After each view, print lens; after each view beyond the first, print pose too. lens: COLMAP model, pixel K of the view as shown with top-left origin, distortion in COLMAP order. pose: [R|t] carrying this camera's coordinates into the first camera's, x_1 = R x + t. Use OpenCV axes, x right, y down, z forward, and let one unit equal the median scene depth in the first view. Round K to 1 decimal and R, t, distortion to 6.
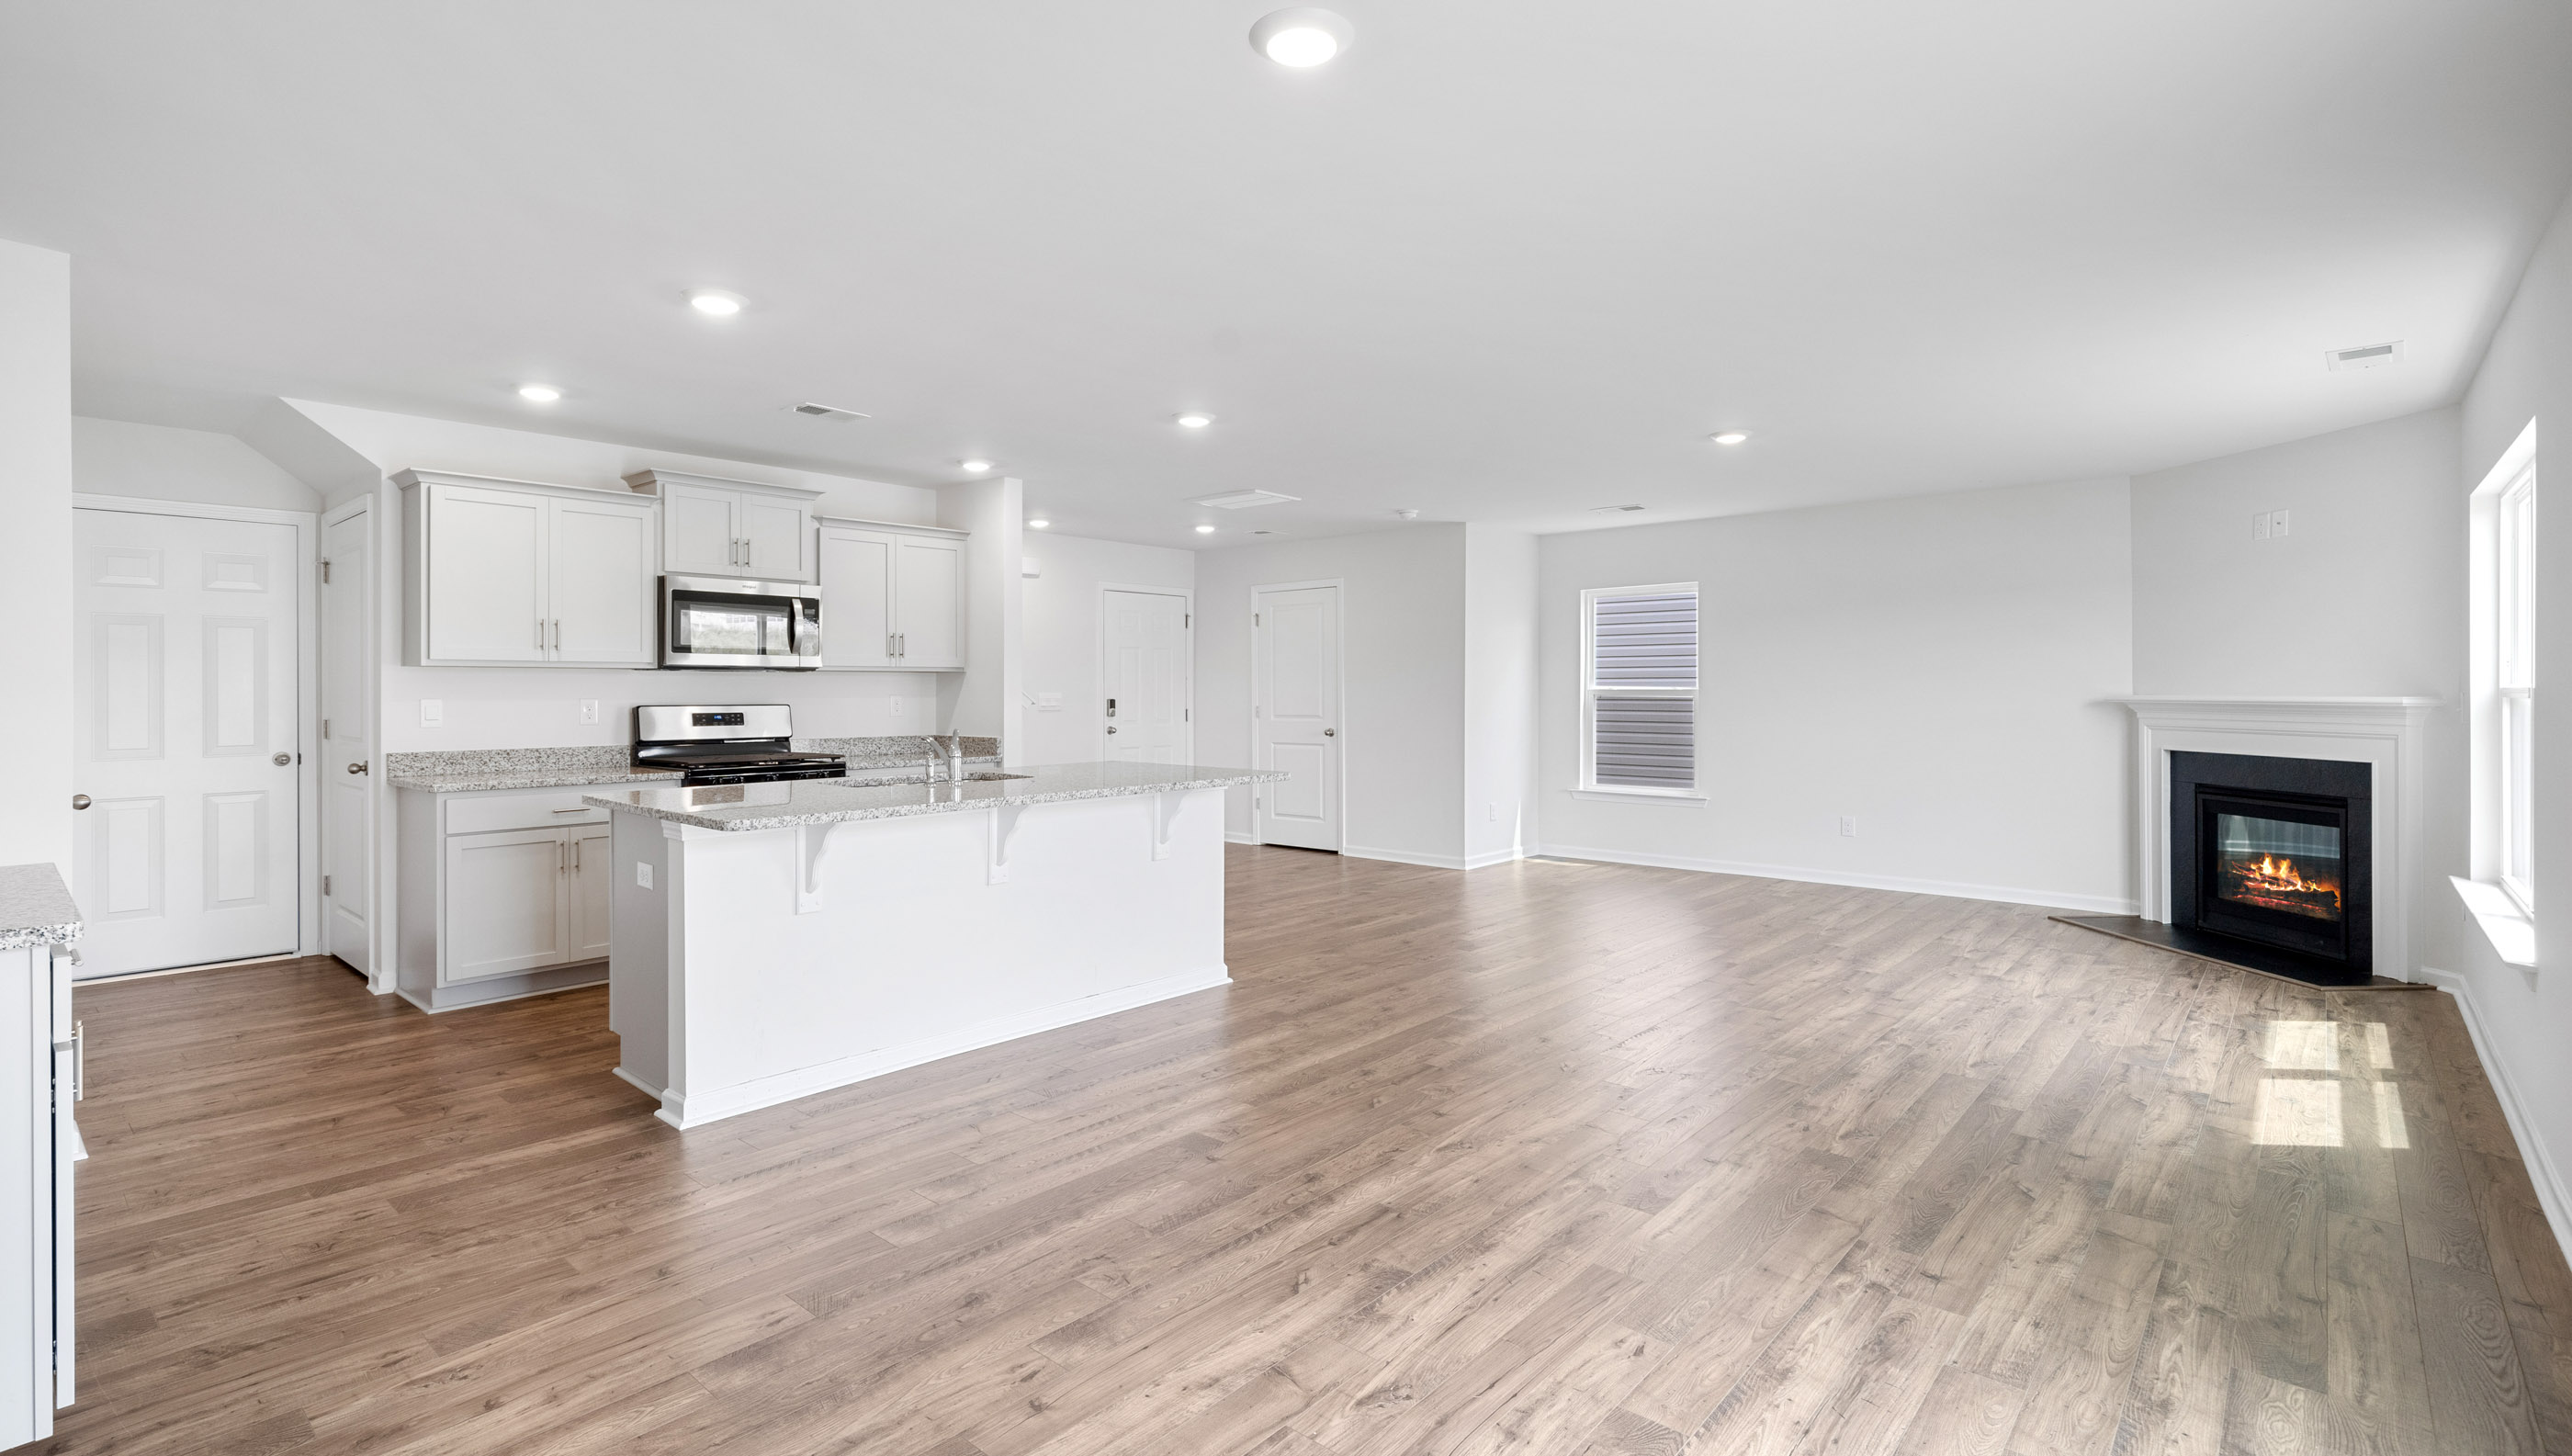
lens RADIAL K [[1179.9, 0, 1265.1], [0, 1179.9, 692.4], [0, 0, 1]] dist [0.005874, -0.001203]
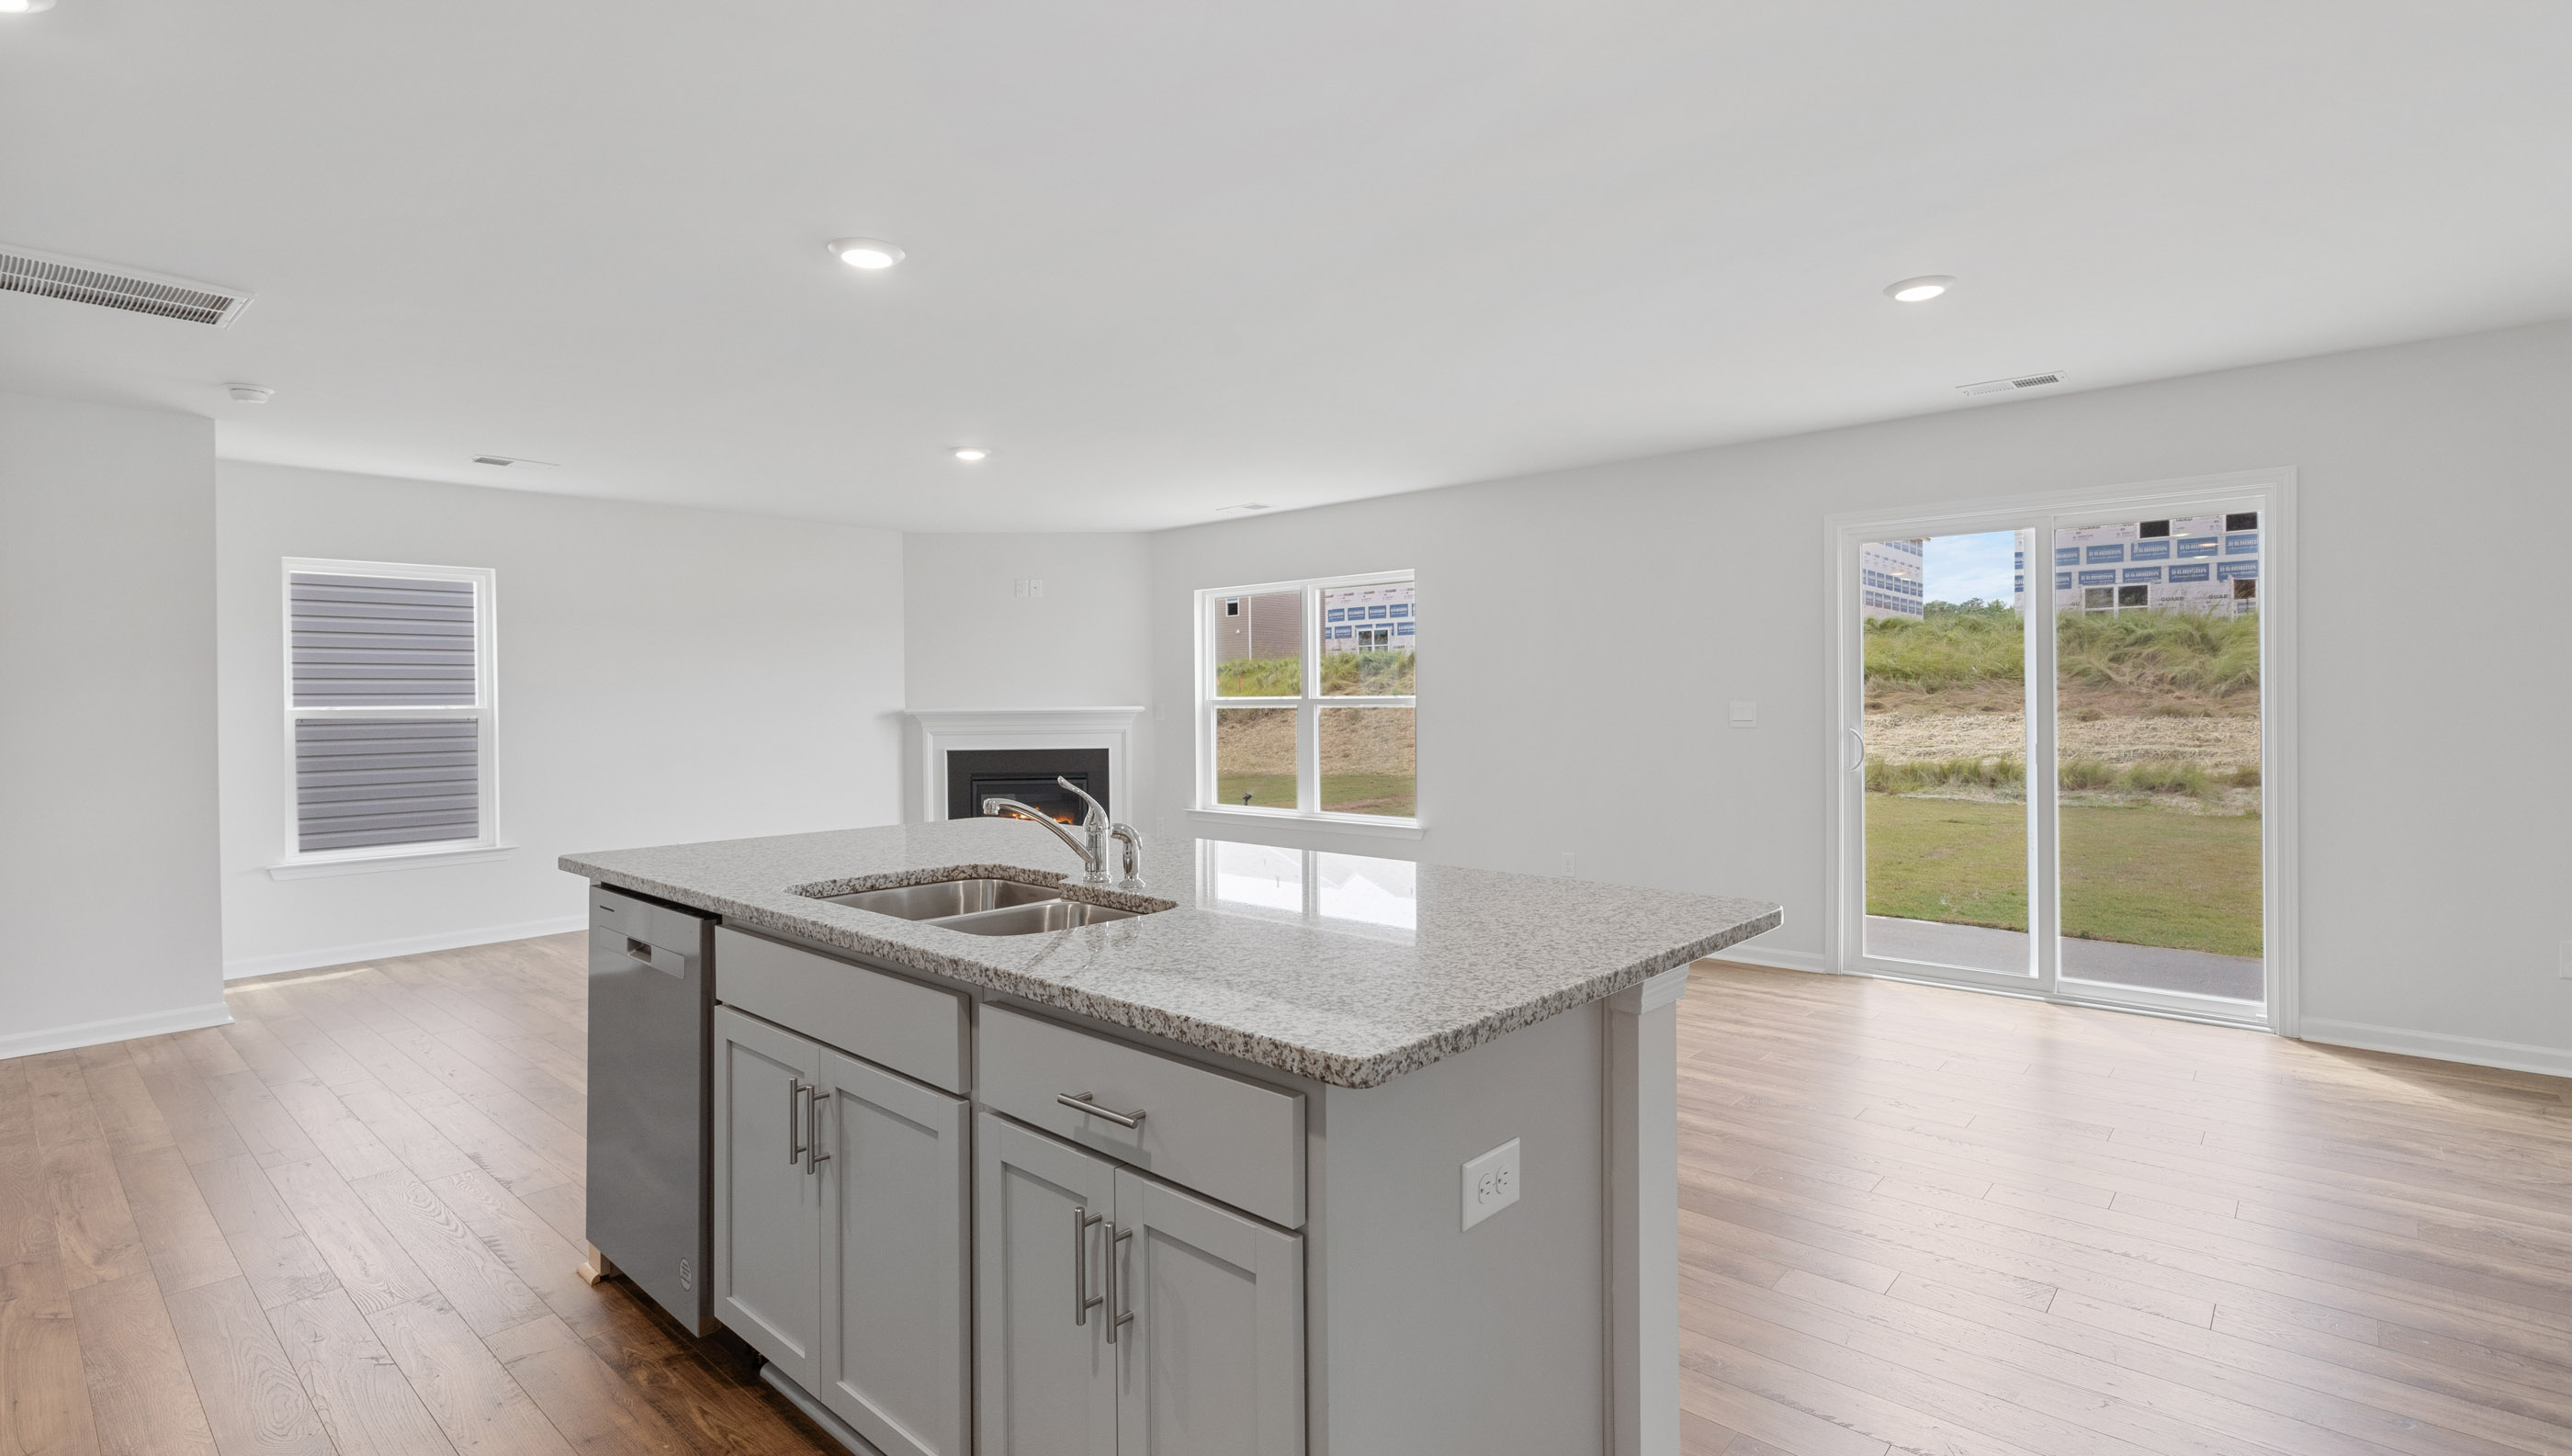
lens RADIAL K [[1179.9, 0, 1285.7], [0, 1179.9, 717.5], [0, 0, 1]] dist [0.005874, -0.001203]
pose [[0.001166, -0.014390, 0.999896, -0.641905], [0.013238, 0.999809, 0.014373, -0.001495], [-0.999912, 0.013220, 0.001356, 0.756332]]
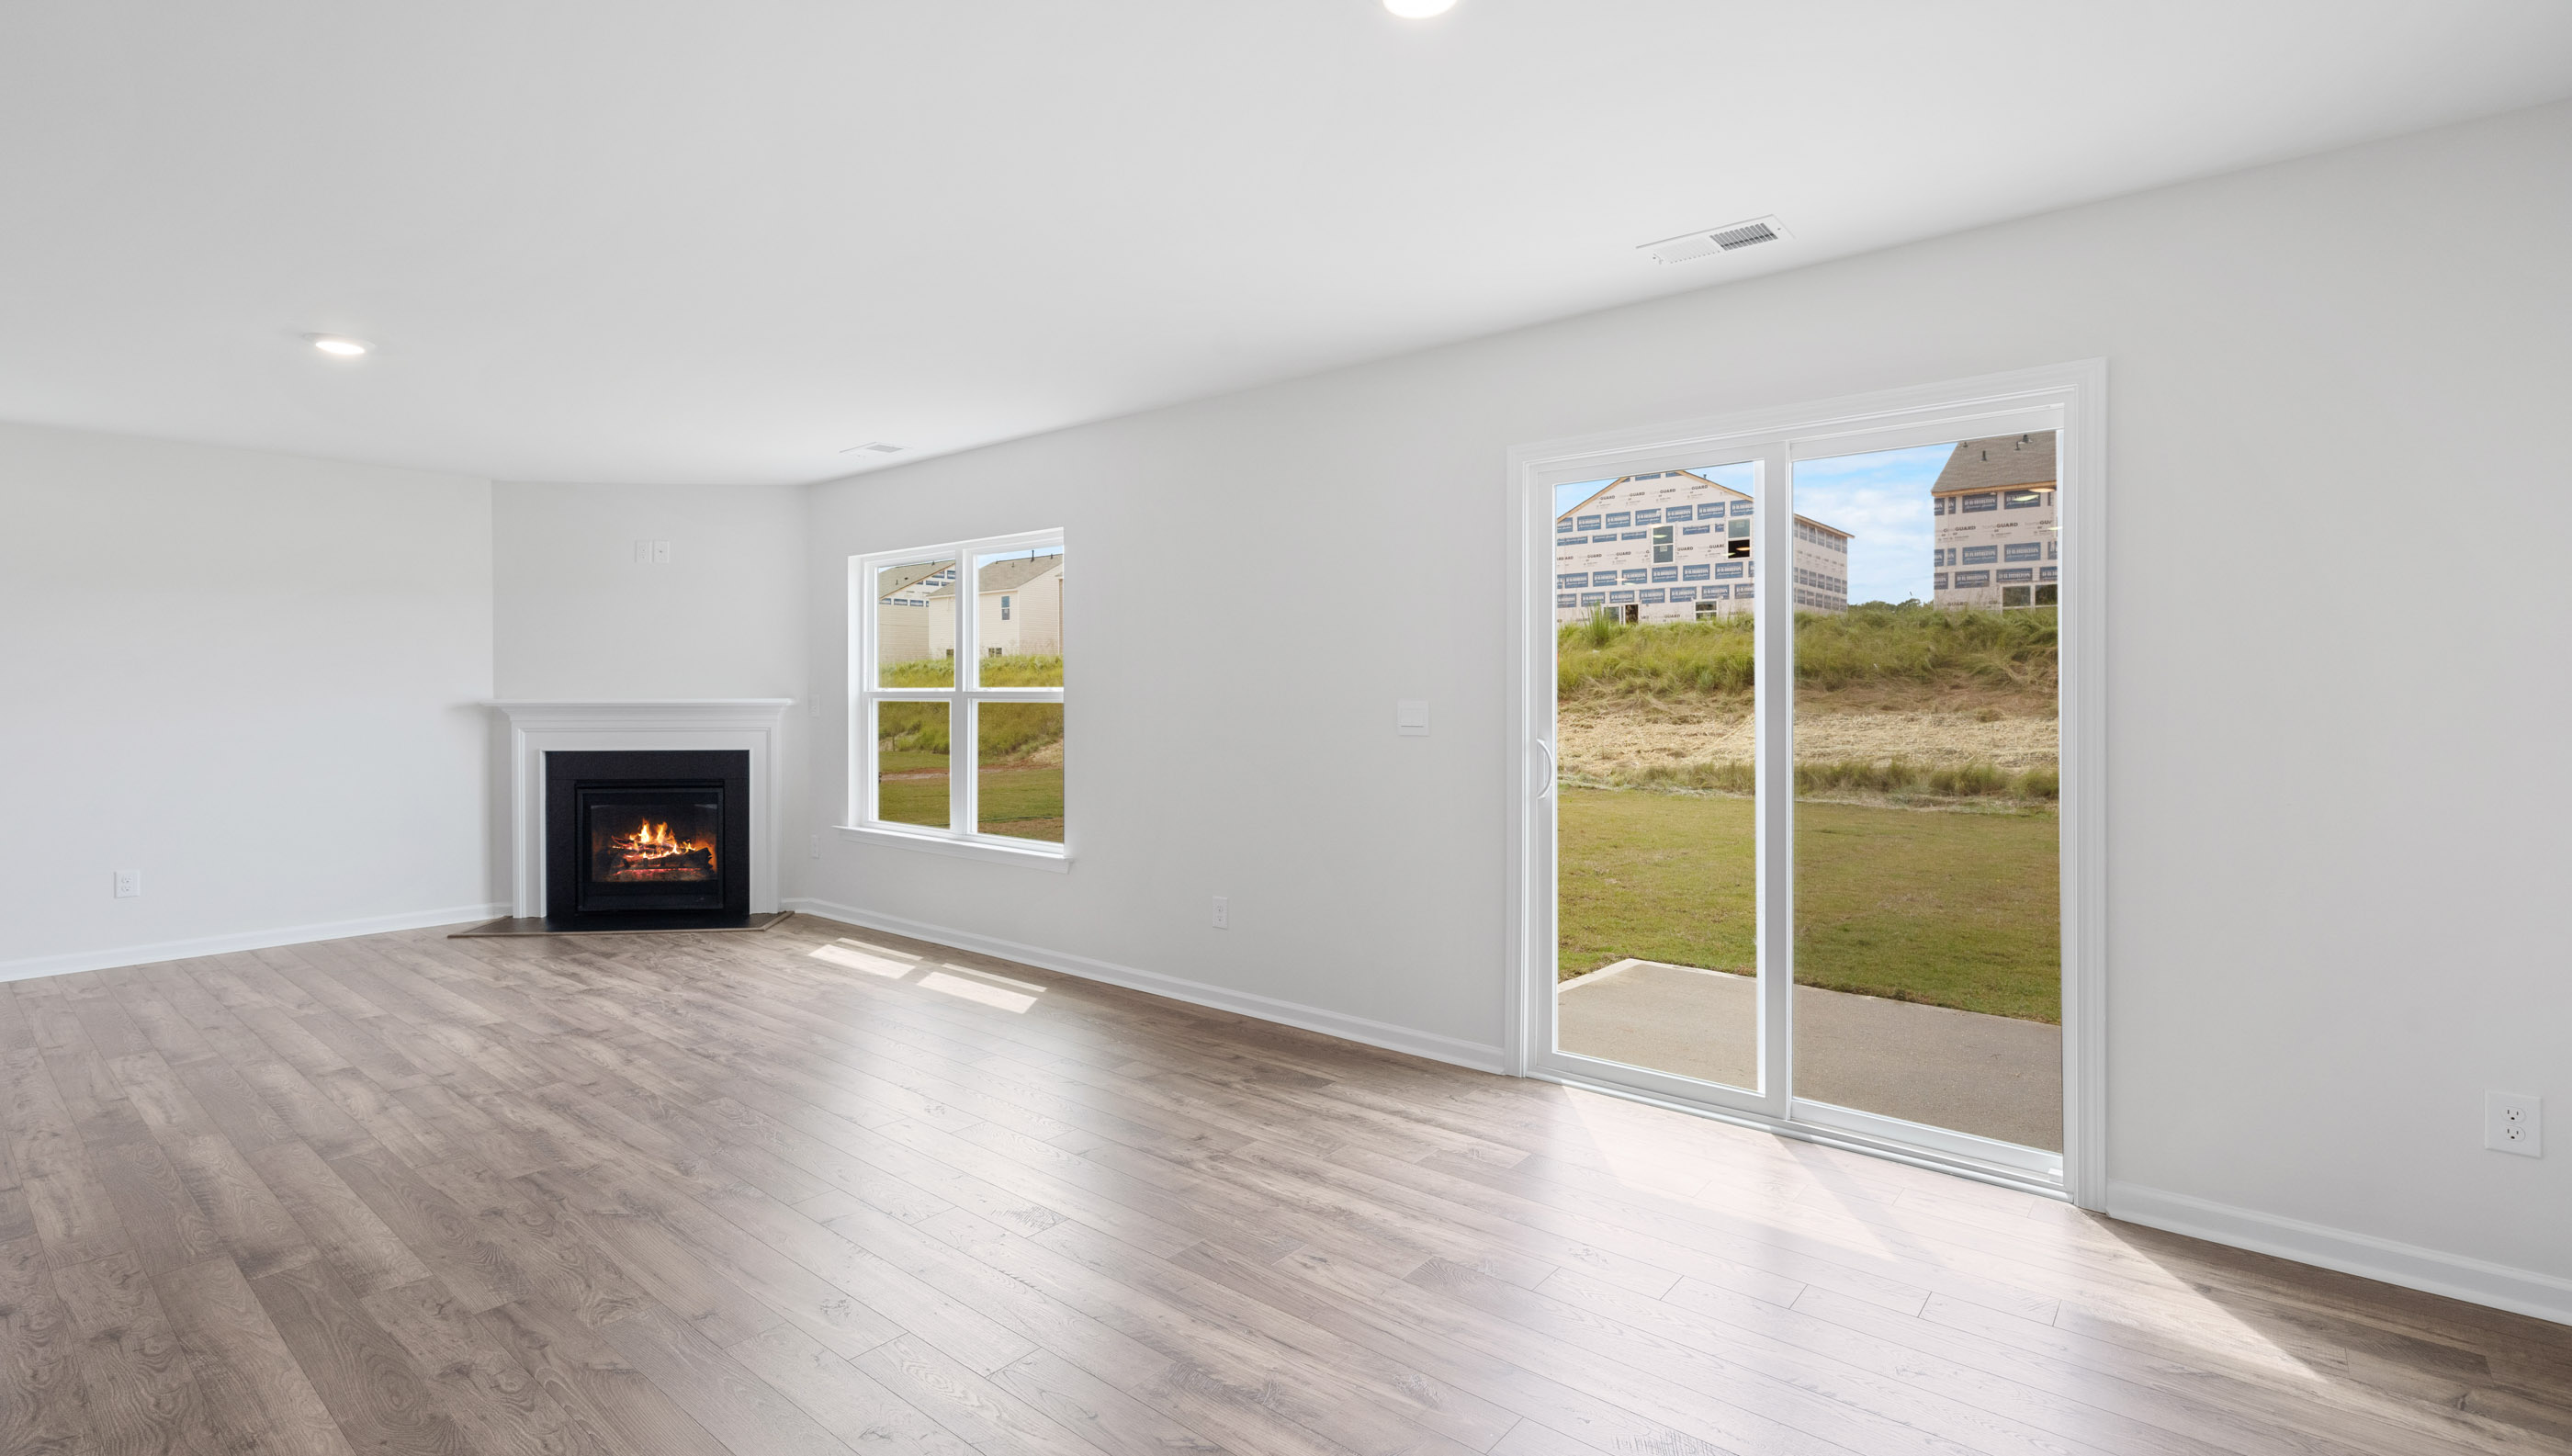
lens RADIAL K [[1179.9, 0, 1268.5], [0, 1179.9, 706.3], [0, 0, 1]] dist [0.005874, -0.001203]
pose [[-0.030768, -0.012172, 0.999452, -0.366961], [0.003703, 0.999918, 0.012291, -0.001539], [-0.999520, 0.004079, -0.030720, 0.471921]]
